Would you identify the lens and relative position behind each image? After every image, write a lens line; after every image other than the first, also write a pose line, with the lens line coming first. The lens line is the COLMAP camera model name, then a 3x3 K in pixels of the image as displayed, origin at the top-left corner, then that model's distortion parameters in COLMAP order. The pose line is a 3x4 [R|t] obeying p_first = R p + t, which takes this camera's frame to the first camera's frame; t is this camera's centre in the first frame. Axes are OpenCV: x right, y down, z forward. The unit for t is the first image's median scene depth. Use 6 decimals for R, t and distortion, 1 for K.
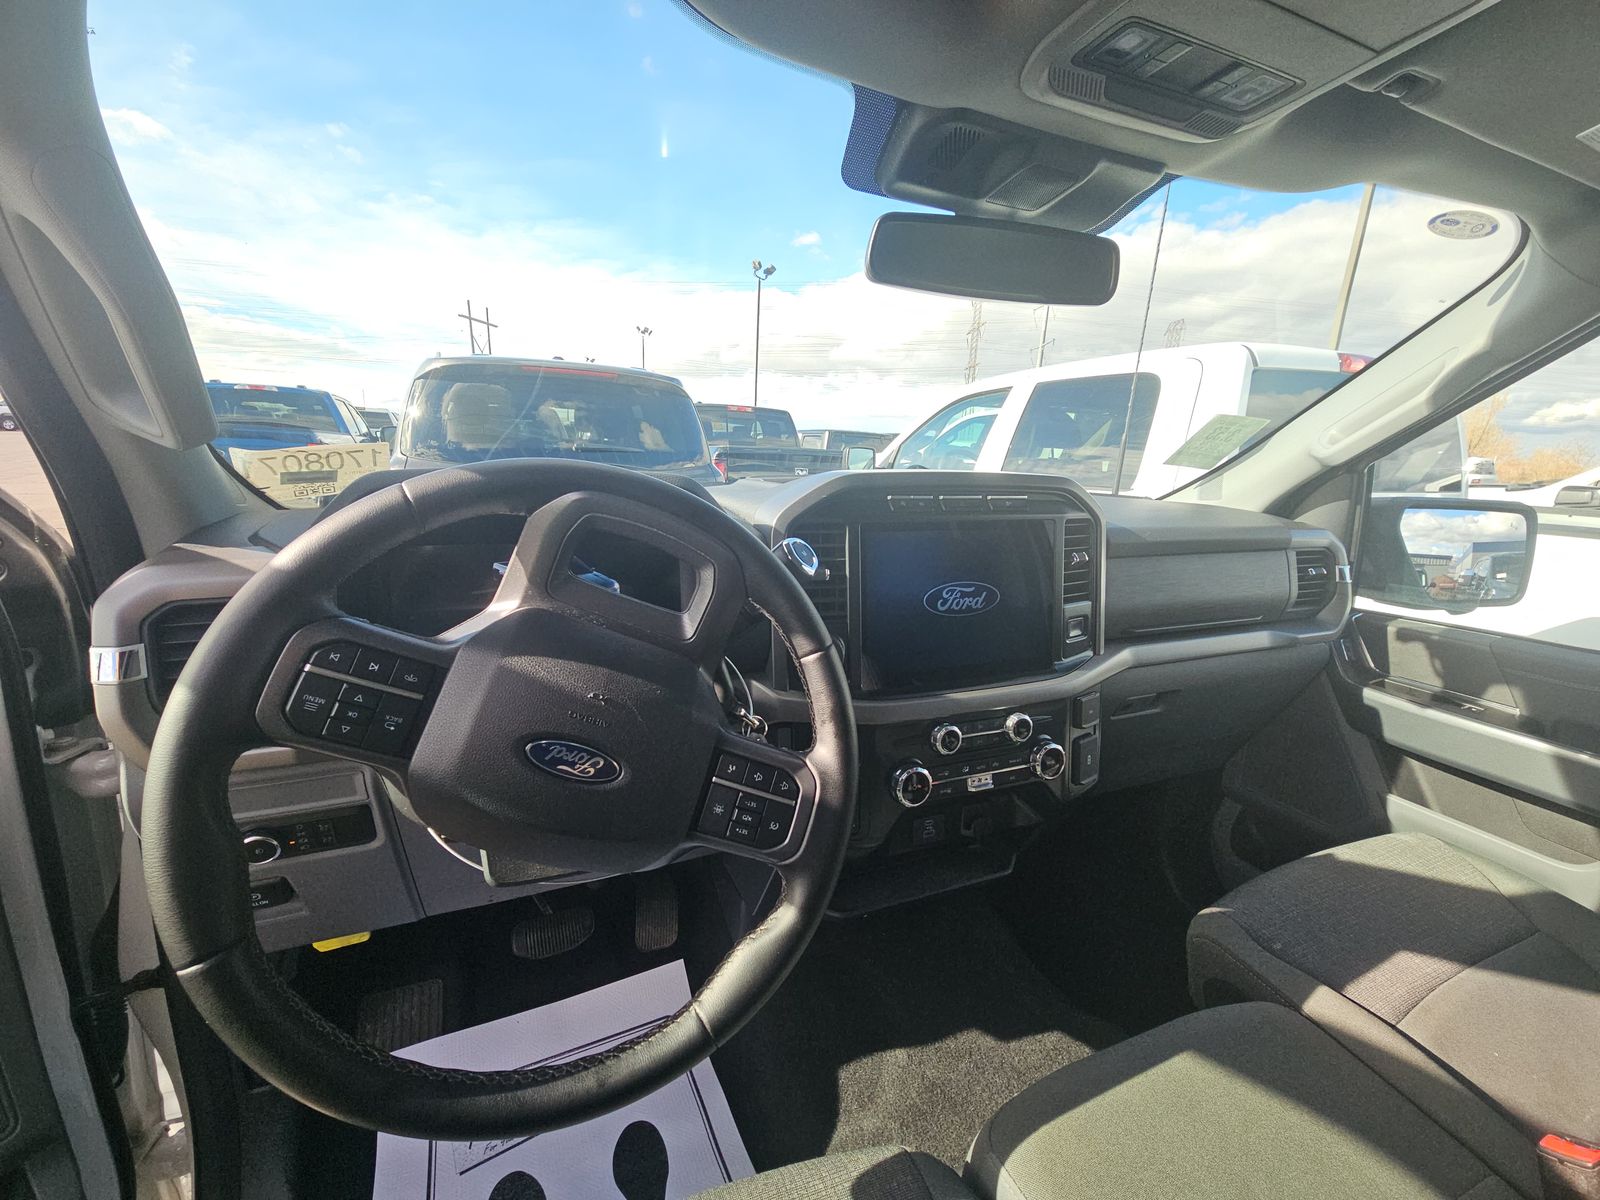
lens RADIAL K [[653.4, 0, 810.7], [0, 653.4, 596.7], [0, 0, 1]] dist [0.001419, -0.009986]
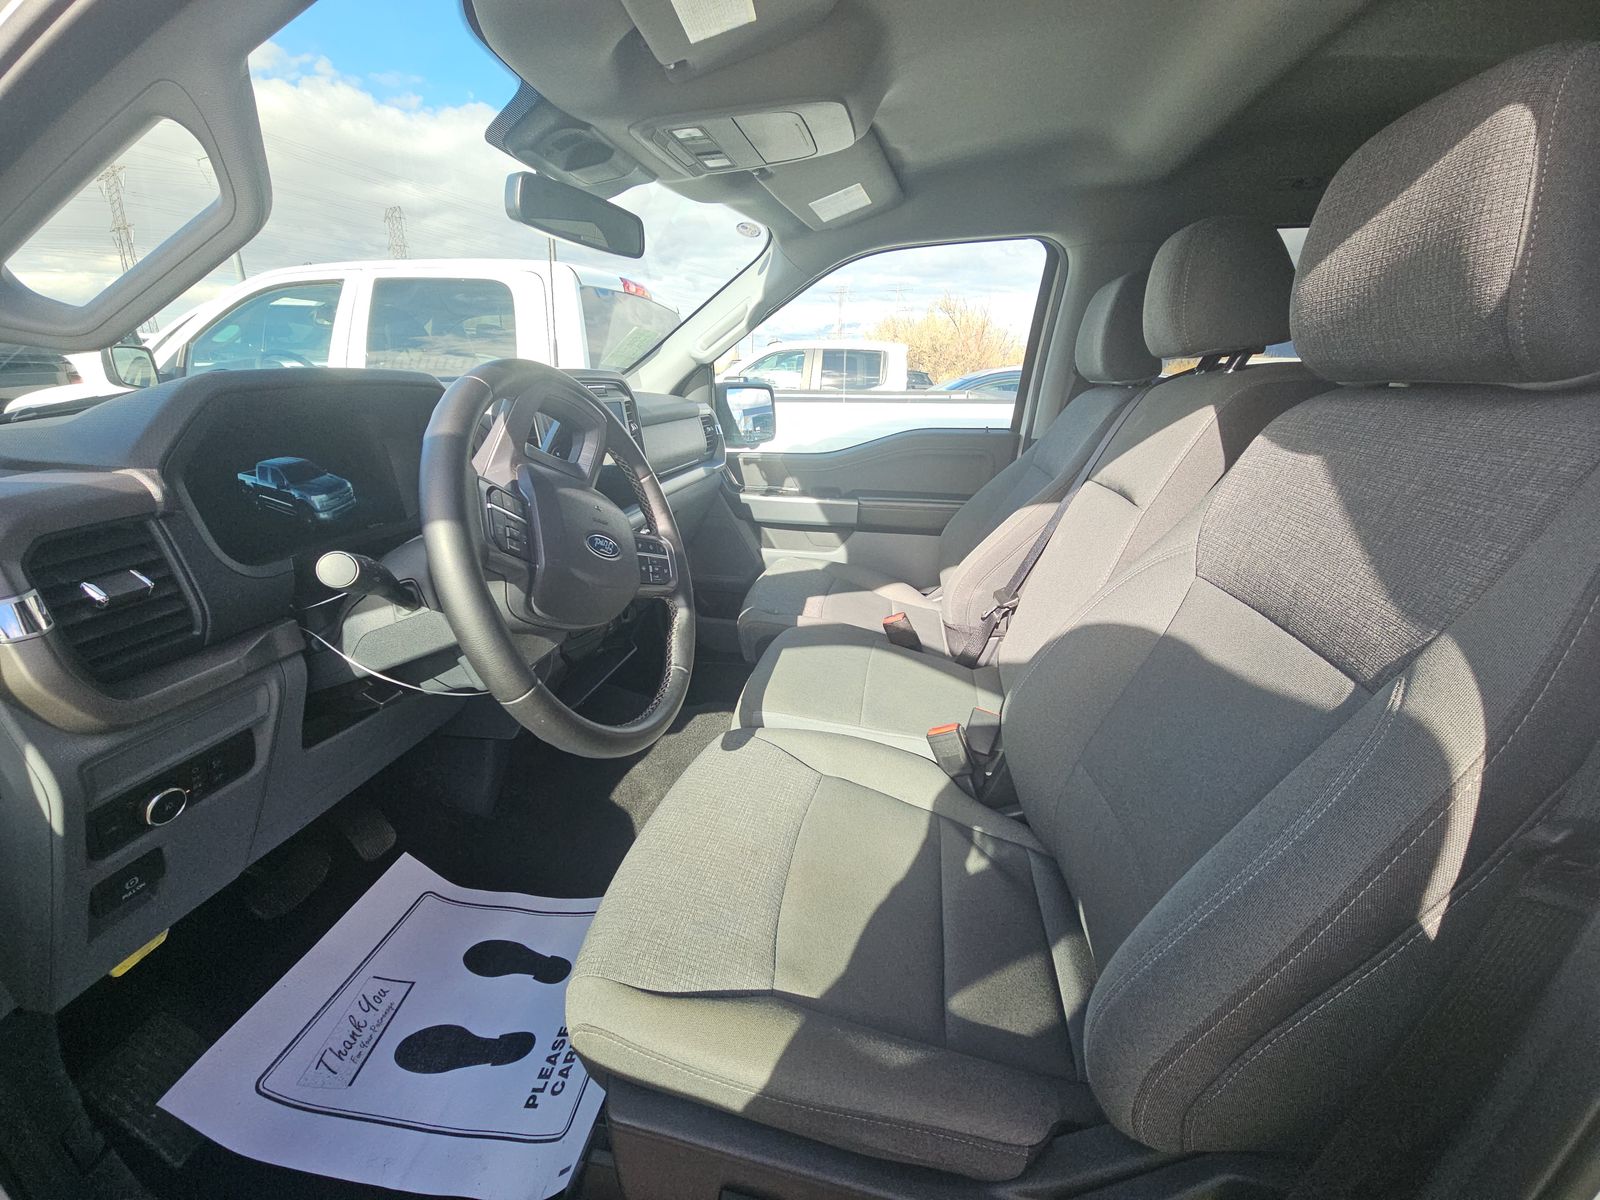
lens RADIAL K [[653.4, 0, 810.7], [0, 653.4, 596.7], [0, 0, 1]] dist [0.001419, -0.009986]
pose [[0.521788, -0.289136, 0.802582, -0.577379], [0.173892, 0.957107, 0.231752, 0.030377], [-0.835164, 0.018637, 0.549685, -0.142887]]
